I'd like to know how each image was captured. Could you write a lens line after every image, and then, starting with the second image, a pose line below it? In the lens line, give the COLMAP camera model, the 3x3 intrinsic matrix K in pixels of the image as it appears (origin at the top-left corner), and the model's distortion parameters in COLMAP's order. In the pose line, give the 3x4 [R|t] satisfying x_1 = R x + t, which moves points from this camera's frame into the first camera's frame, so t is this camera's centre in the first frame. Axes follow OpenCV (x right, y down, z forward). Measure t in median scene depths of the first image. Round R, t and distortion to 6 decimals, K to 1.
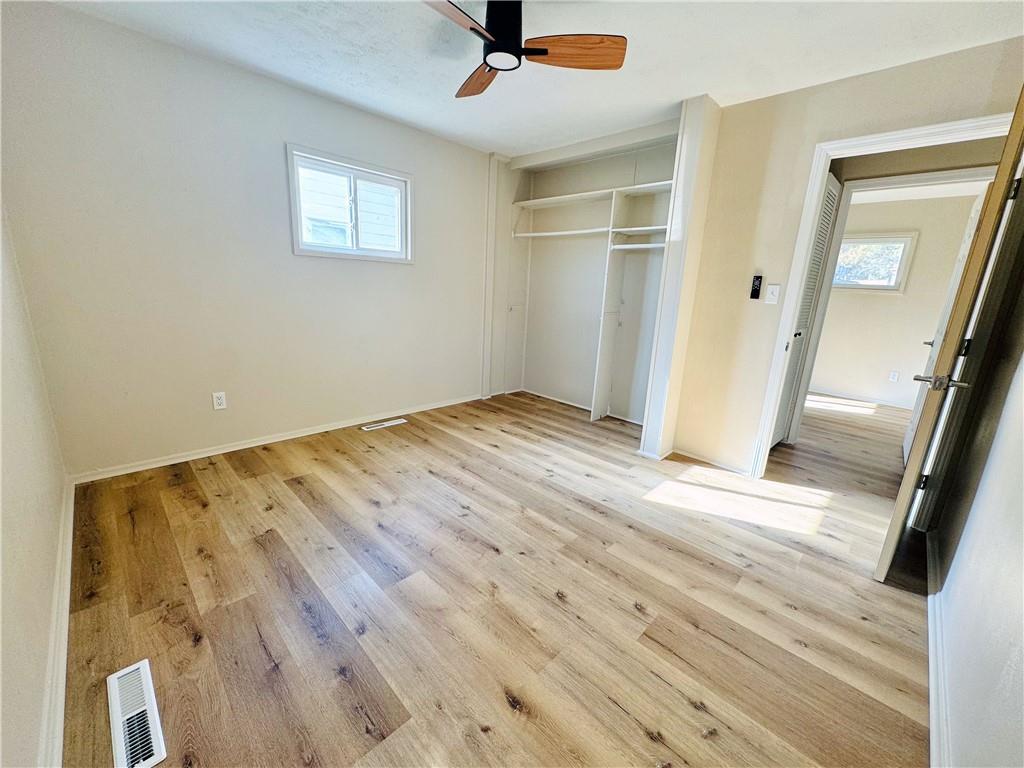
lens RADIAL K [[408.2, 0, 511.3], [0, 408.2, 382.5], [0, 0, 1]] dist [-0.003716, 0.000567]
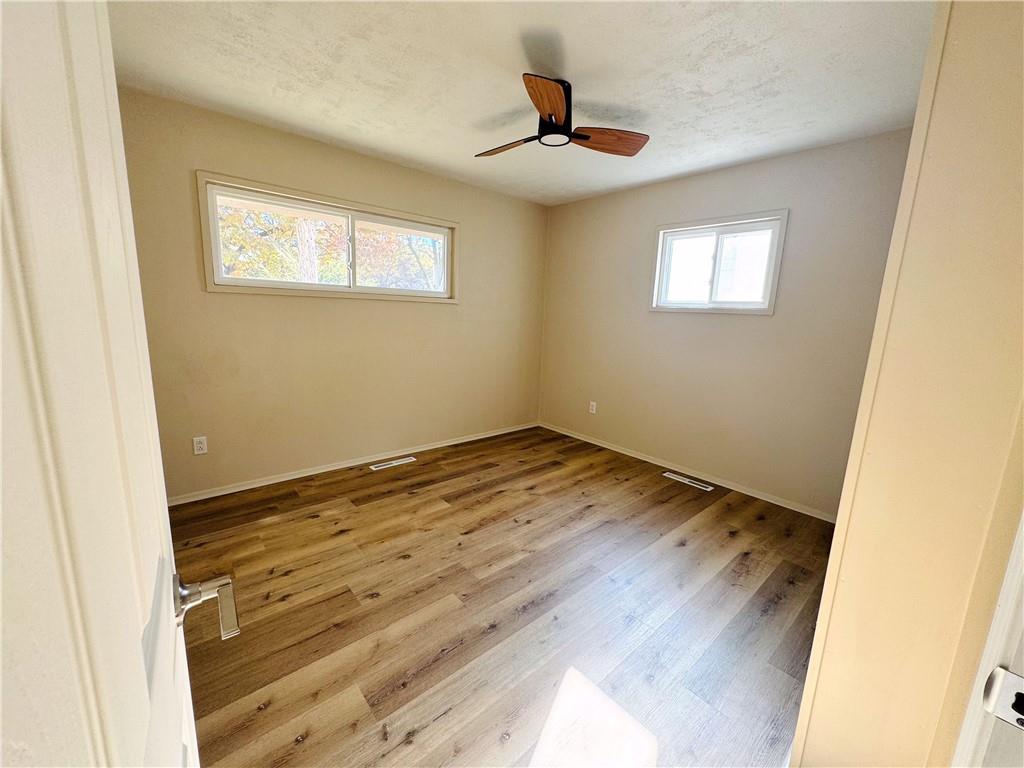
lens RADIAL K [[408.2, 0, 511.3], [0, 408.2, 382.5], [0, 0, 1]] dist [-0.003716, 0.000567]
pose [[-0.071320, 0.121193, -0.990063, 0.985206], [-0.274328, 0.951930, 0.136287, -0.206984], [0.958988, 0.281322, -0.034645, 0.903001]]
